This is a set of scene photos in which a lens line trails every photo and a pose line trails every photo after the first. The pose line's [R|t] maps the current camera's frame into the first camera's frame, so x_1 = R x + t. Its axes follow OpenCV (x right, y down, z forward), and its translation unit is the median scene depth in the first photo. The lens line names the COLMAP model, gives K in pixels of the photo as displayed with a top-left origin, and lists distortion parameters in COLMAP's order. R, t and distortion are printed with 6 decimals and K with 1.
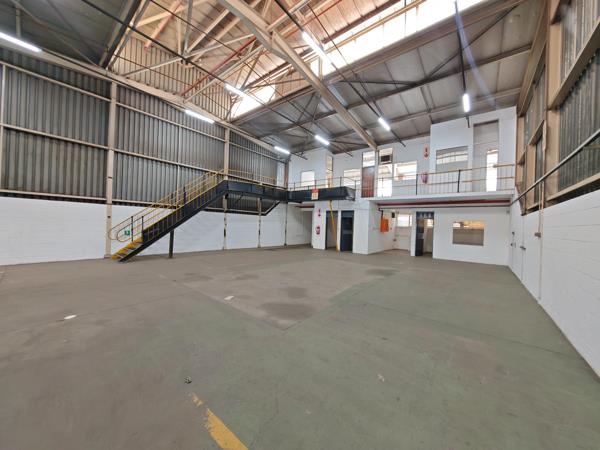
lens RADIAL K [[221.7, 0, 300.0], [0, 221.7, 225.0], [0, 0, 1]] dist [-0.007946, 0.000515]
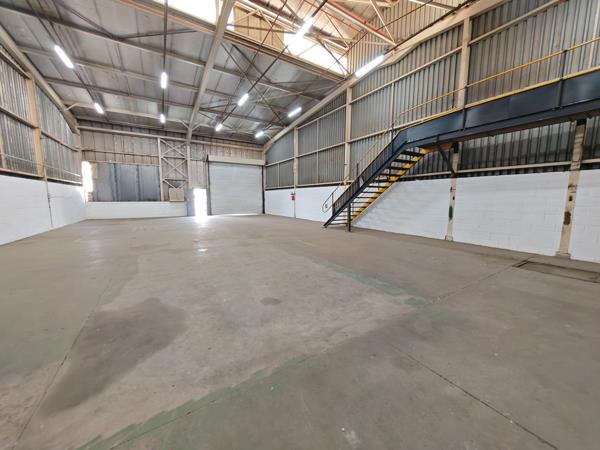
lens RADIAL K [[221.7, 0, 300.0], [0, 221.7, 225.0], [0, 0, 1]] dist [-0.007946, 0.000515]
pose [[-0.319831, 0.082249, -0.943898, 0.351967], [-0.008378, 0.995941, 0.089623, 0.018969], [0.947438, 0.036572, -0.317843, 0.801047]]
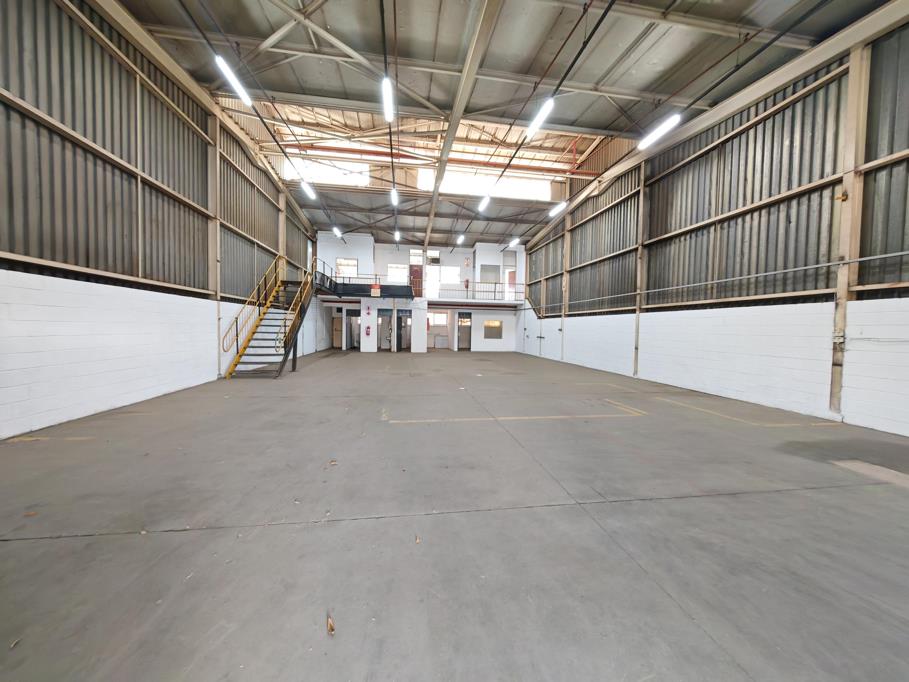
lens RADIAL K [[335.9, 0, 454.5], [0, 335.9, 341.0], [0, 0, 1]] dist [-0.007946, 0.000515]
pose [[0.668563, -0.048476, 0.742074, -0.785726], [0.000907, 0.997926, 0.064372, -0.024268], [-0.743655, -0.042363, 0.667220, -0.152984]]
